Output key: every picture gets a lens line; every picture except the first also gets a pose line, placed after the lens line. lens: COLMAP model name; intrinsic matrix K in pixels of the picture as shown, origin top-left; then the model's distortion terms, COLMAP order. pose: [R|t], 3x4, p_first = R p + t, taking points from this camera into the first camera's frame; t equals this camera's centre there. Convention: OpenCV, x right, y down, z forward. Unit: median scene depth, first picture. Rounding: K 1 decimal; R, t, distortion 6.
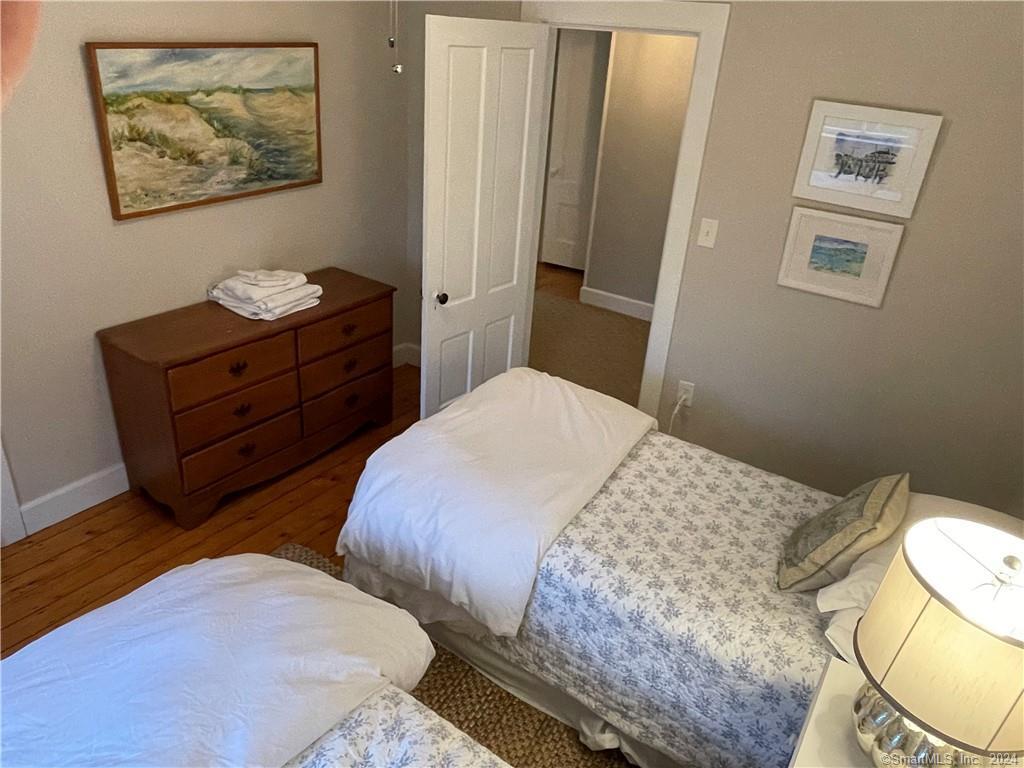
lens RADIAL K [[713.7, 0, 509.5], [0, 713.7, 382.8], [0, 0, 1]] dist [-0.004963, -0.005382]
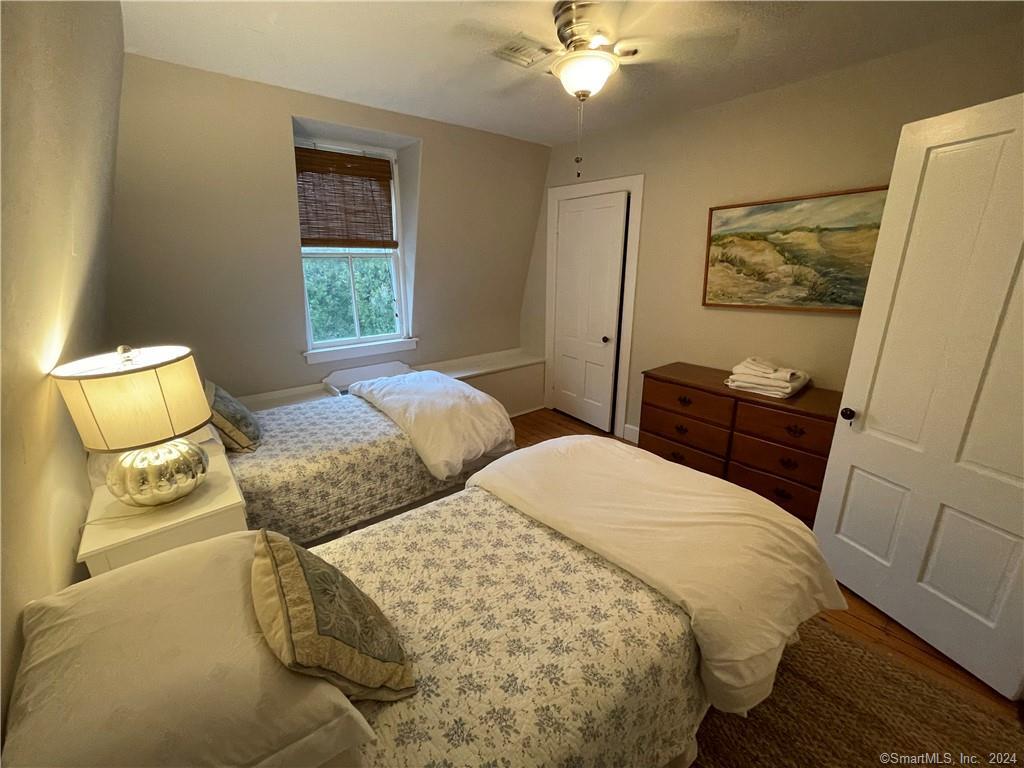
lens RADIAL K [[413.2, 0, 509.3], [0, 413.2, 382.4], [0, 0, 1]] dist [-0.012214, 0.000672]
pose [[-0.279339, 0.201045, -0.938909, 0.564121], [-0.435092, 0.845183, 0.310422, -0.168215], [0.855959, 0.495225, -0.148619, 0.798821]]
